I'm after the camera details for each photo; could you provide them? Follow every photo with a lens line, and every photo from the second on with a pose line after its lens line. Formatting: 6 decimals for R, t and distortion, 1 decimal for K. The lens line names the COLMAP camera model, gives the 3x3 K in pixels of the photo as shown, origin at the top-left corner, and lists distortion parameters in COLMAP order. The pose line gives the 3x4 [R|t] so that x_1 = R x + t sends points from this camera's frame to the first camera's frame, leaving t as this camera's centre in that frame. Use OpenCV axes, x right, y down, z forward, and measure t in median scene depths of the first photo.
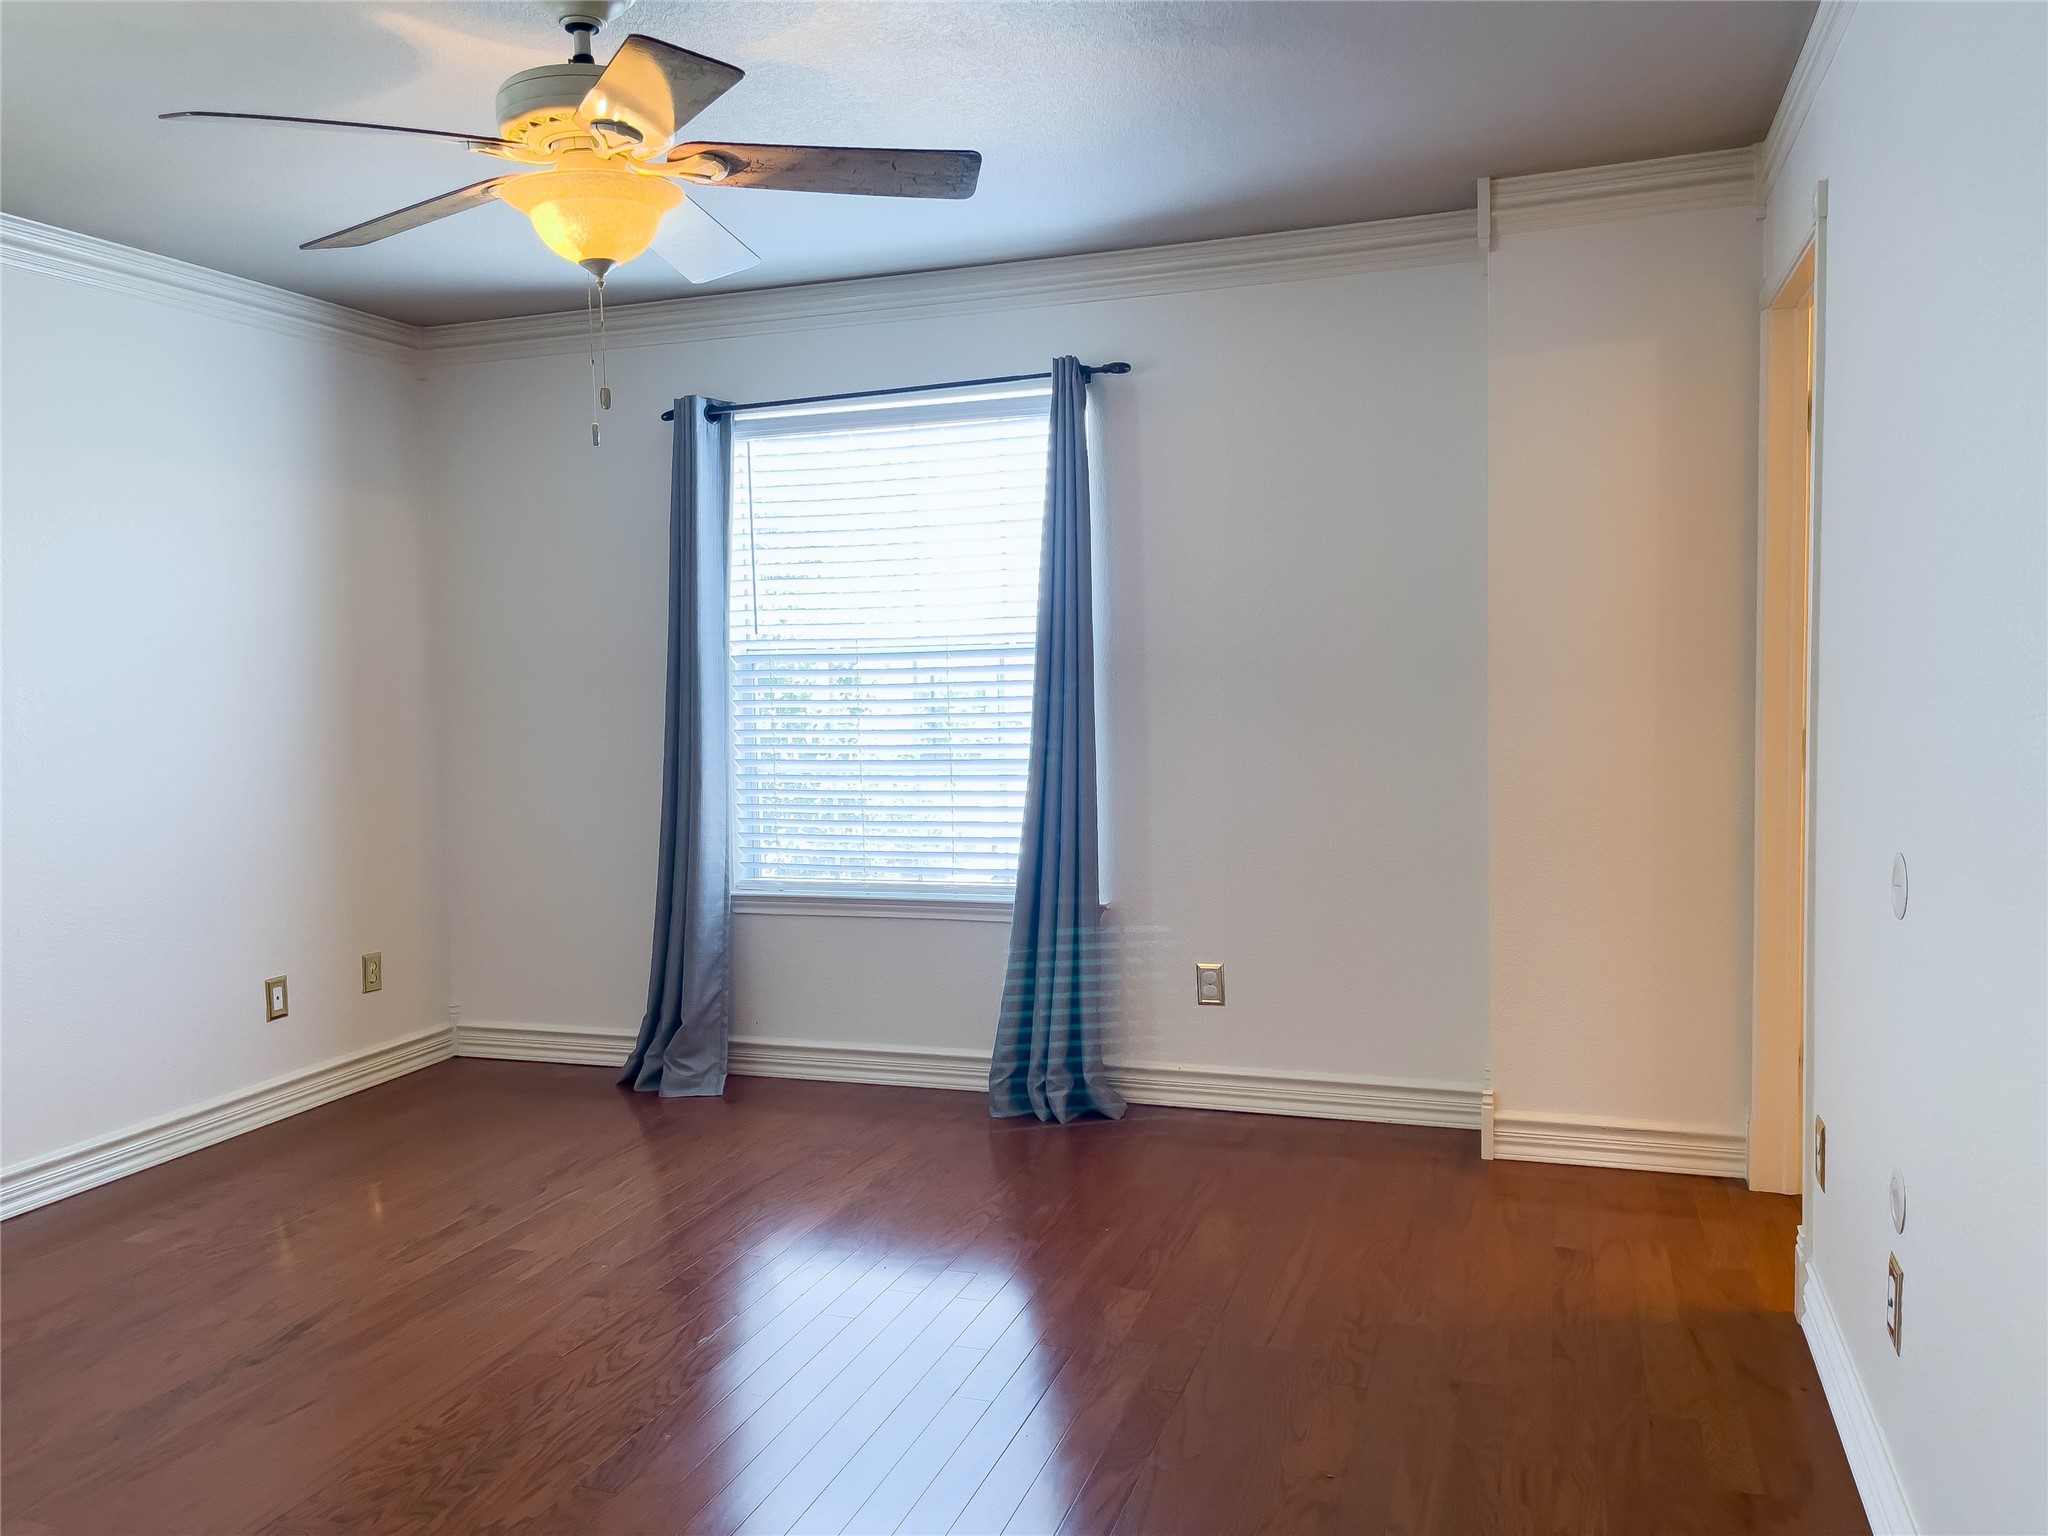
lens RADIAL K [[1566.1, 0, 1024.0], [0, 1566.1, 768.0], [0, 0, 1]] dist [0.048932, -0.030085]
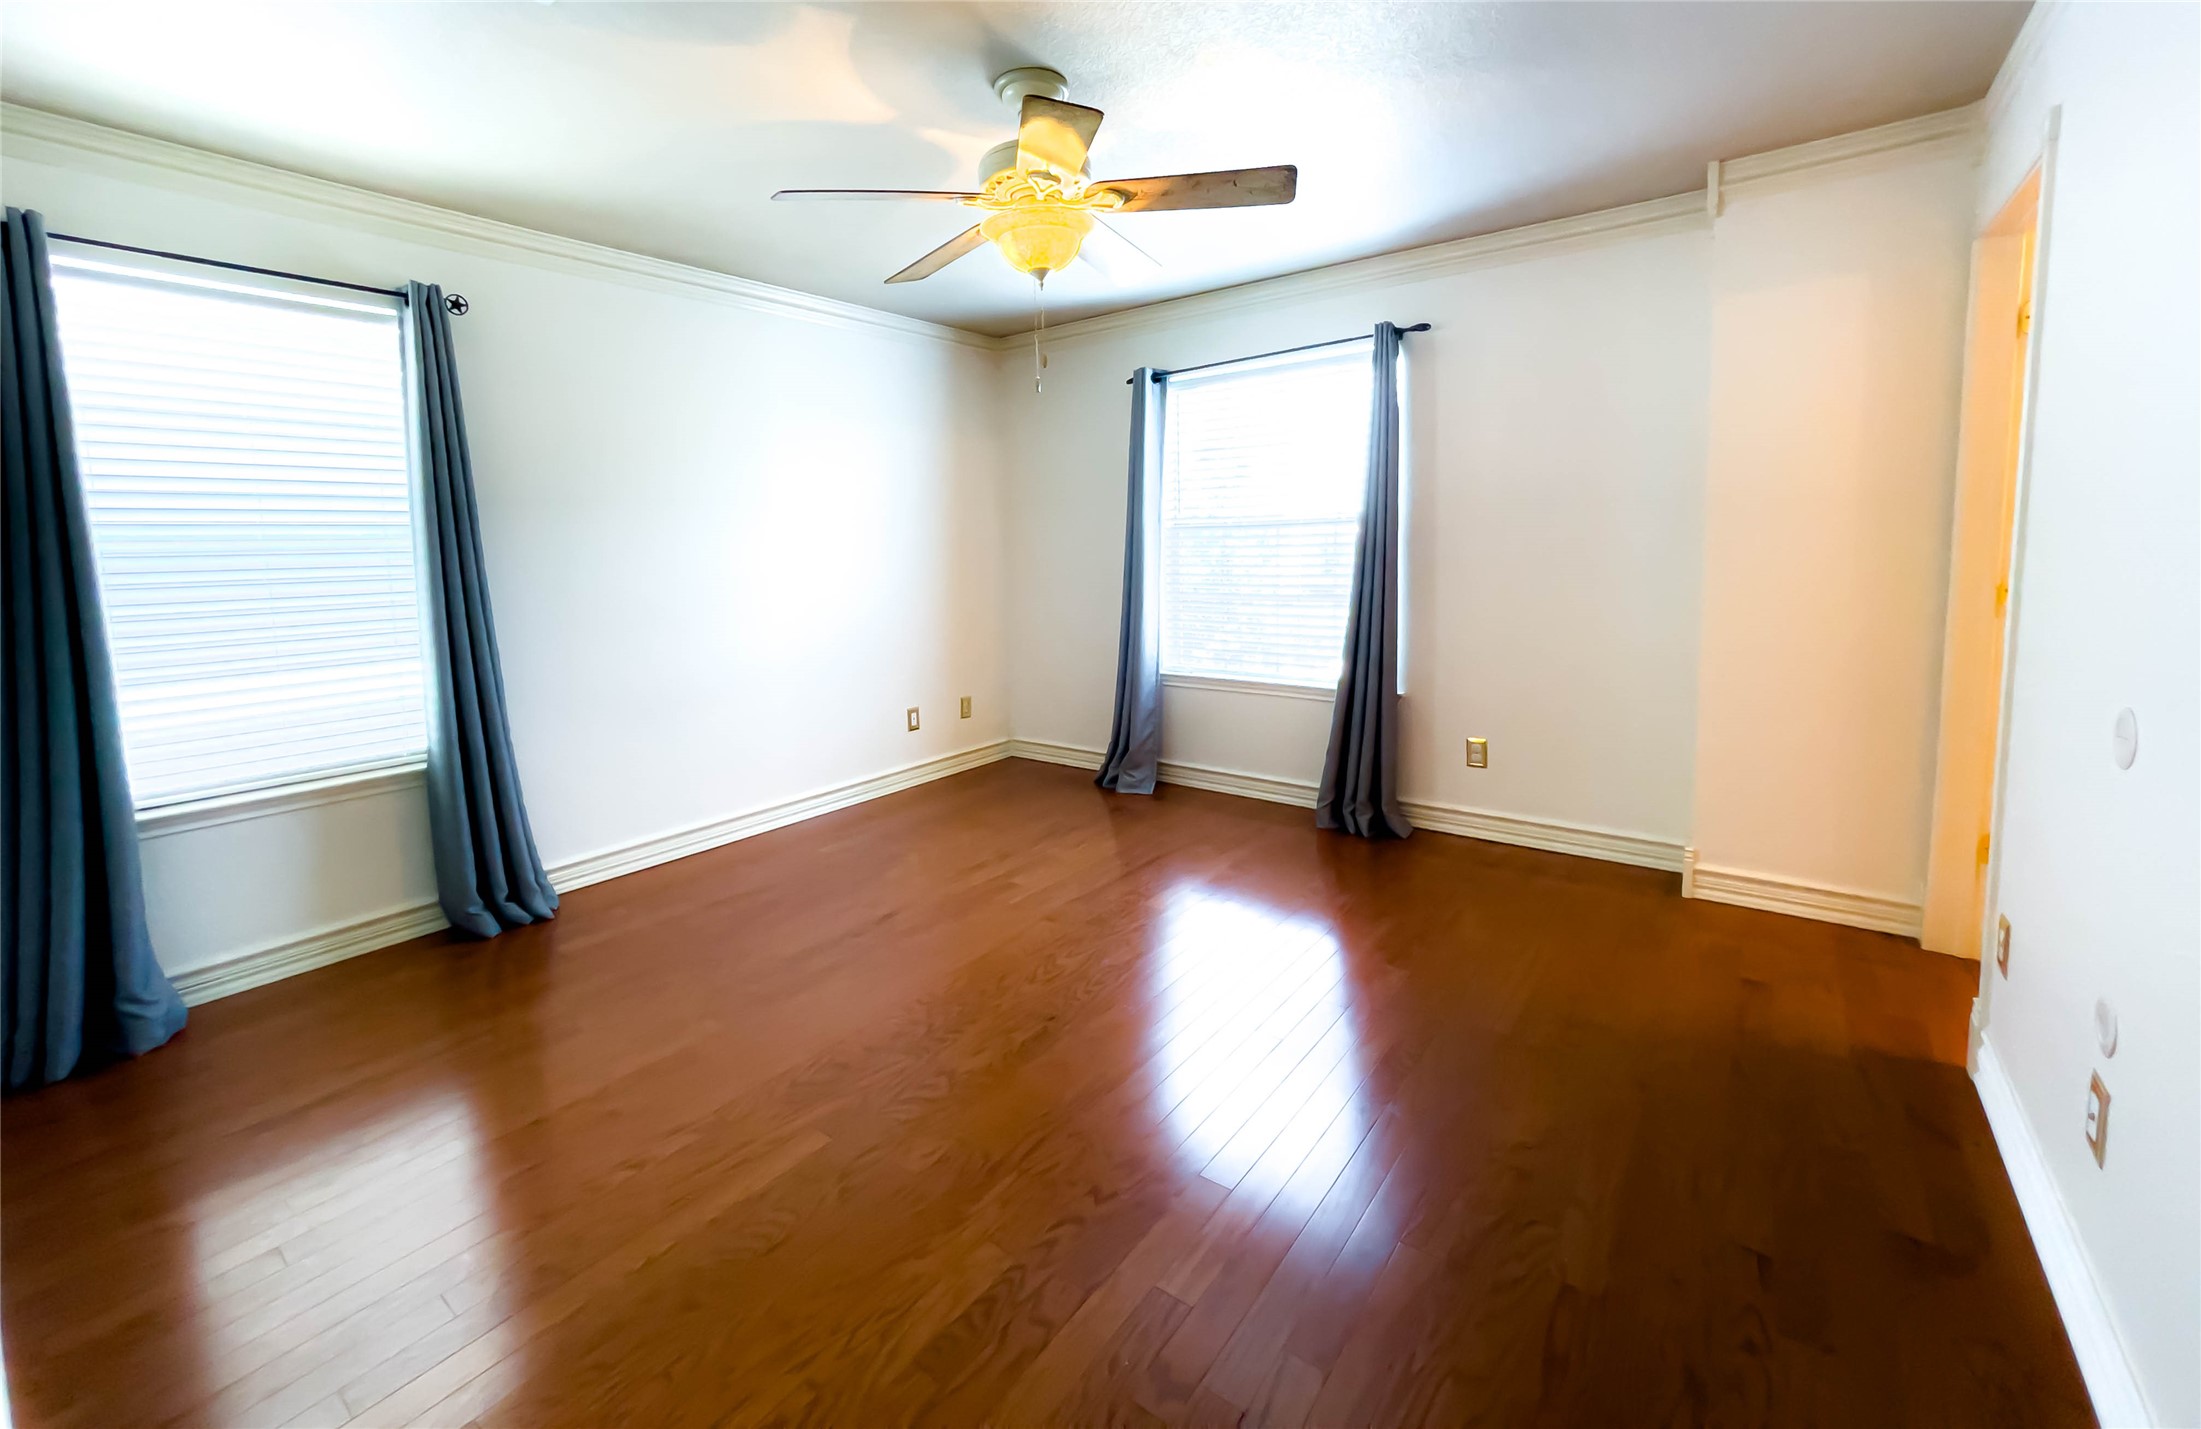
lens RADIAL K [[889.4, 0, 1098.8], [0, 889.4, 617.0], [0, 0, 1]] dist [0.001528, -0.000132]
pose [[0.951301, 0.030991, -0.306702, 0.037085], [-0.022348, 0.999249, 0.031652, -0.006551], [0.307452, -0.023257, 0.951279, 0.111297]]
